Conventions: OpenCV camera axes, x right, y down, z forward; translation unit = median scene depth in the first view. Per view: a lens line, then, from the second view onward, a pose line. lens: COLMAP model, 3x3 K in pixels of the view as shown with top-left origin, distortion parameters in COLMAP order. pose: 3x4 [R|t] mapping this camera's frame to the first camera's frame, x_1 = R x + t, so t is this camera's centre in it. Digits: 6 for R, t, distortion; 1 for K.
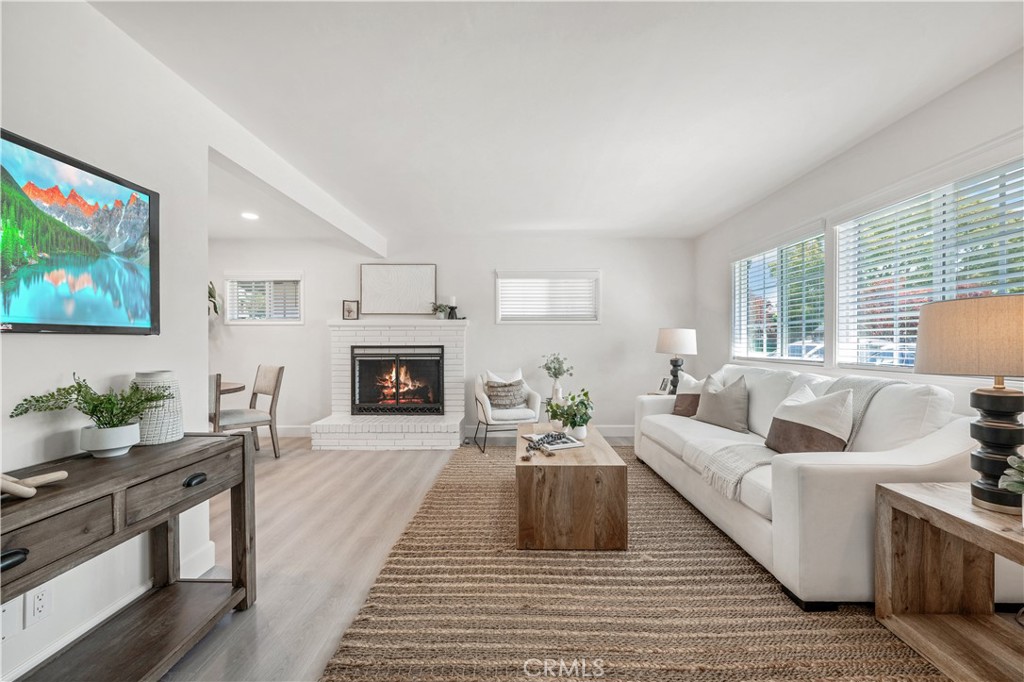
lens RADIAL K [[402.2, 0, 513.2], [0, 402.2, 344.4], [0, 0, 1]] dist [-0.002983, -0.000449]
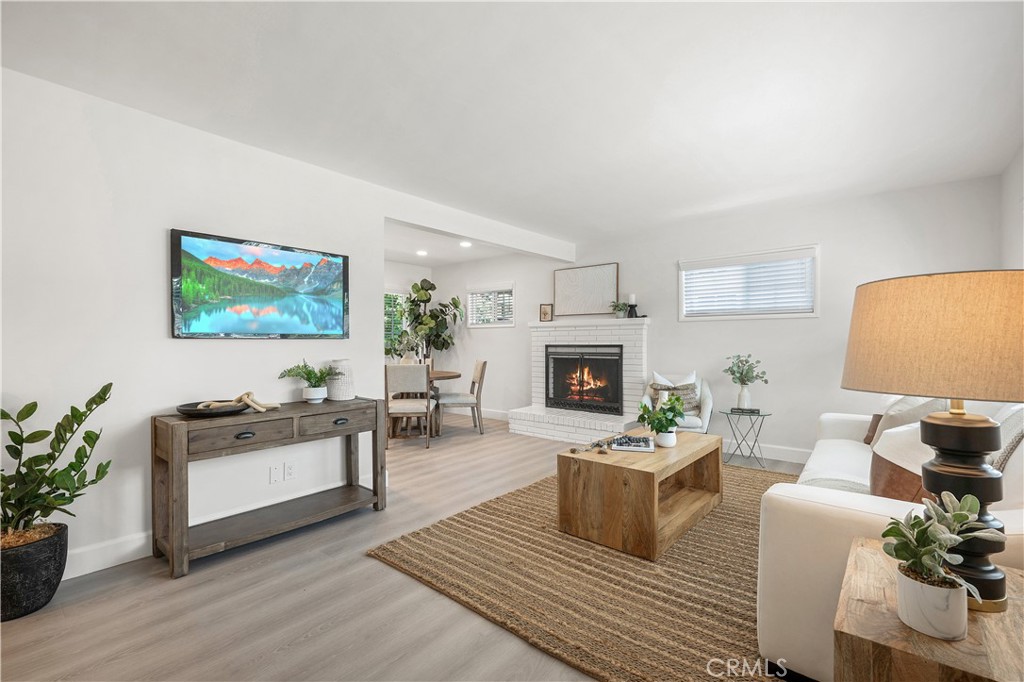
lens RADIAL K [[444.8, 0, 515.0], [0, 444.8, 347.0], [0, 0, 1]] dist [-0.003877, 0.000220]
pose [[0.774888, 0.007626, -0.632053, 0.688227], [-0.001960, 0.999951, 0.009661, -0.005443], [0.632096, -0.006247, 0.774865, -0.017189]]
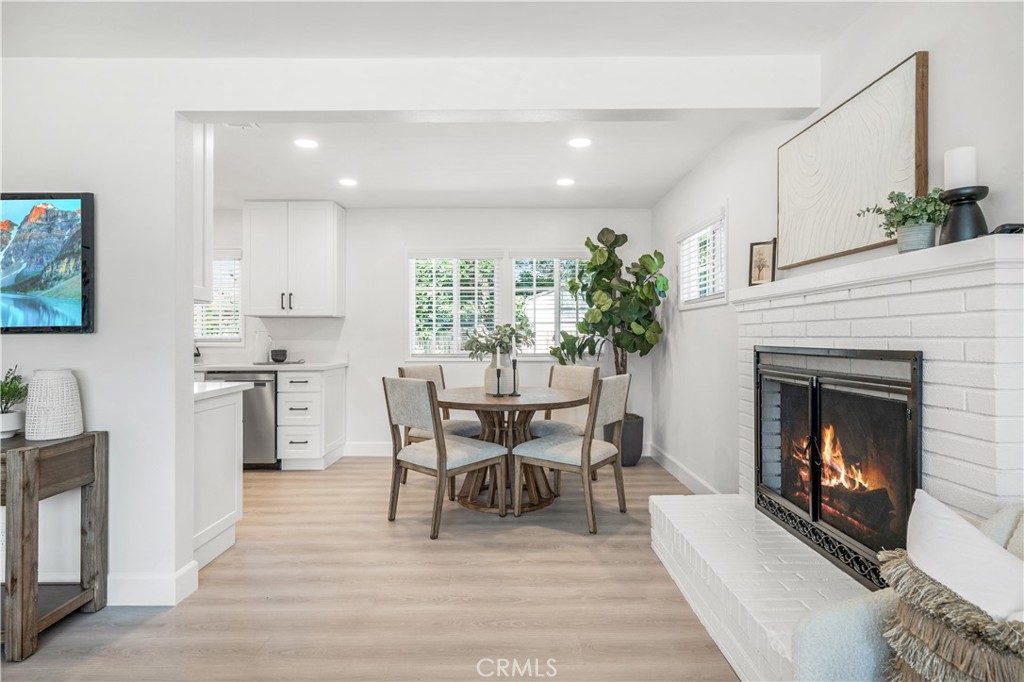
lens RADIAL K [[532.9, 0, 507.1], [0, 532.9, 335.7], [0, 0, 1]] dist [-0.021966, -0.000584]
pose [[0.004598, -0.001785, -0.999988, 0.355427], [-0.003030, 0.999994, -0.001799, -0.013600], [0.999985, 0.003038, 0.004593, 1.630562]]
